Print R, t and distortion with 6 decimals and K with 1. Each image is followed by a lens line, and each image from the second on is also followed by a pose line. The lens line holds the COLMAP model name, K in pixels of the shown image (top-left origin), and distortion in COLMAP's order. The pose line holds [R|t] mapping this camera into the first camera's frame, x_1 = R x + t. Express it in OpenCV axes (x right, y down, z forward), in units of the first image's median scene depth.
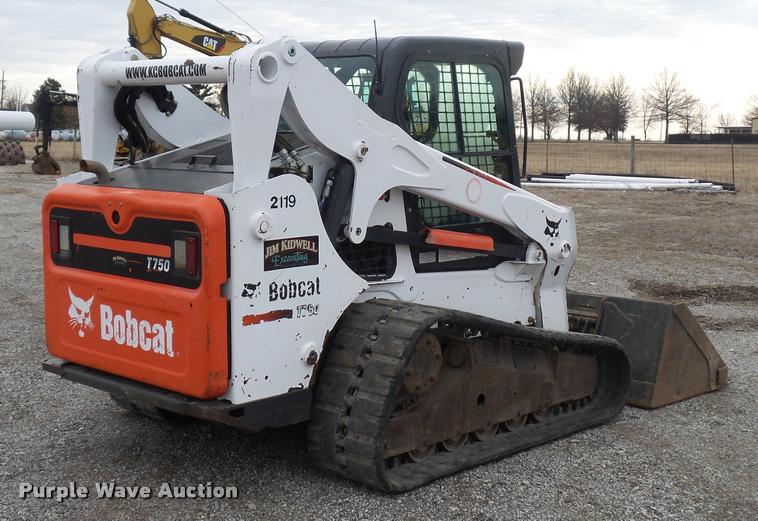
lens RADIAL K [[1155.2, 0, 379.0], [0, 1155.2, 260.5], [0, 0, 1]] dist [0.000284, 0.006006]
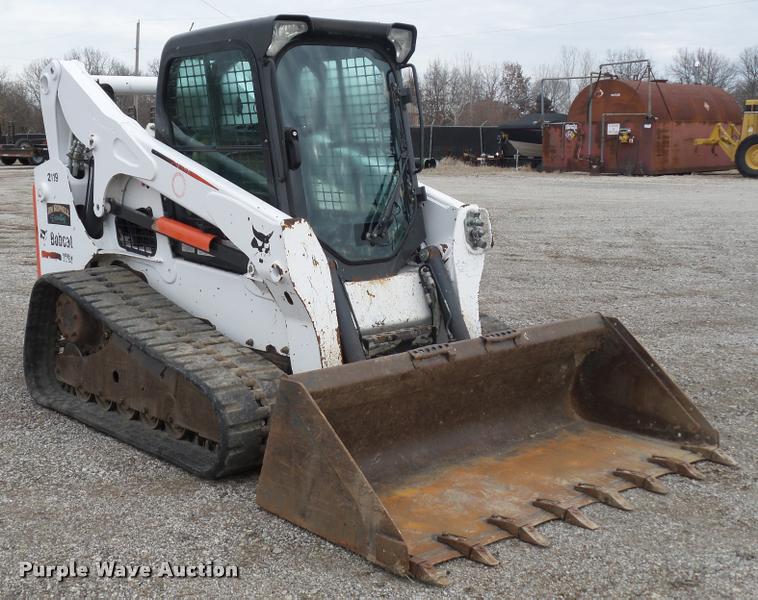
lens RADIAL K [[1021.1, 0, 348.6], [0, 1021.1, 299.7], [0, 0, 1]] dist [0.011375, -0.003160]
pose [[-0.109335, 0.155232, -0.981809, 0.977502], [-0.106738, 0.980186, 0.166862, -0.130379], [0.988257, 0.123040, -0.090600, 1.278142]]
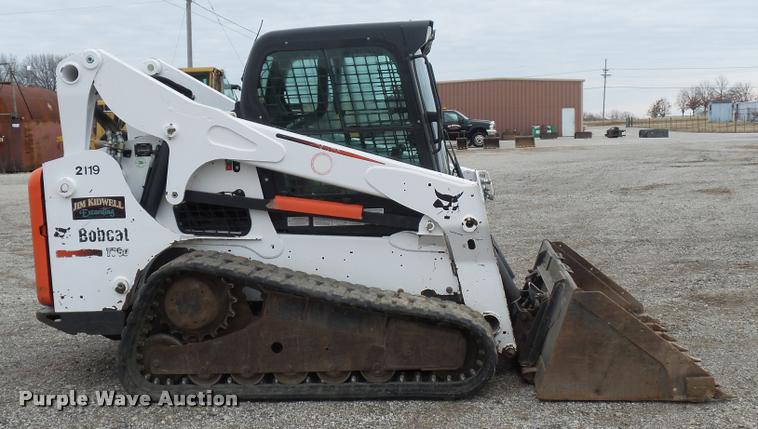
lens RADIAL K [[984.8, 0, 379.0], [0, 984.8, 214.5], [0, 0, 1]] dist [-0.016366, -0.000249]
pose [[0.620009, 0.050855, -0.782945, 0.893773], [-0.053726, 0.998307, 0.022299, -0.036777], [0.782753, 0.028239, 0.621691, 0.467448]]
